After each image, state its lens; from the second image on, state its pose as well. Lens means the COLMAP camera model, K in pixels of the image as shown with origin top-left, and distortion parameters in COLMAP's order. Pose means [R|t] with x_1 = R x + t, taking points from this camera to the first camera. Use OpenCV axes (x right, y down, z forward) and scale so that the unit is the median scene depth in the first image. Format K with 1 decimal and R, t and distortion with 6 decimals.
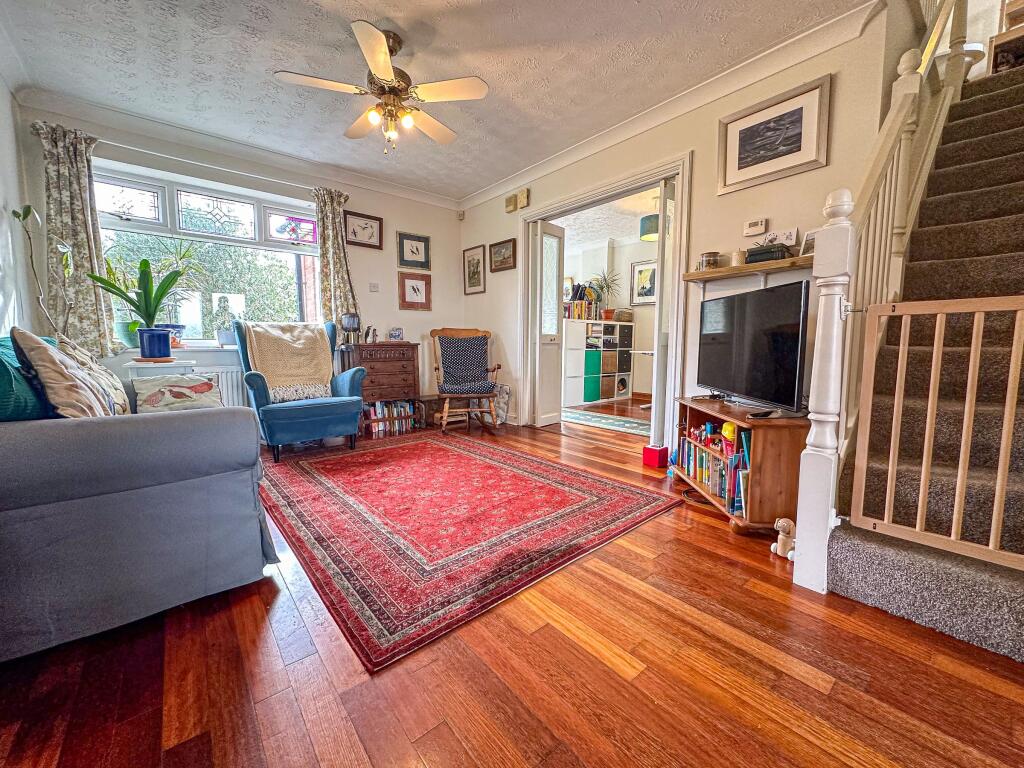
lens RADIAL K [[414.1, 0, 516.6], [0, 414.1, 382.6], [0, 0, 1]] dist [0.000223, -0.000008]
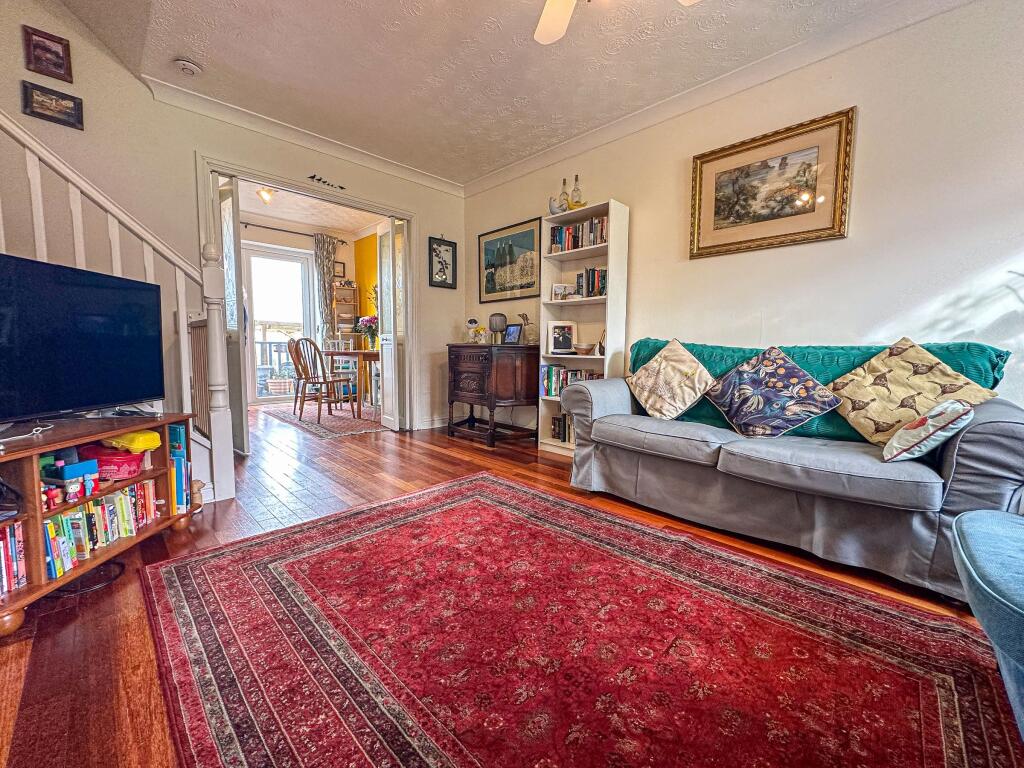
lens RADIAL K [[414.1, 0, 515.7], [0, 414.1, 380.5], [0, 0, 1]] dist [0.000223, -0.000008]
pose [[-0.995639, -0.006584, -0.093062, -0.059221], [-0.022973, 0.984094, 0.176158, -0.062355], [0.090422, 0.177528, -0.979953, 0.677049]]
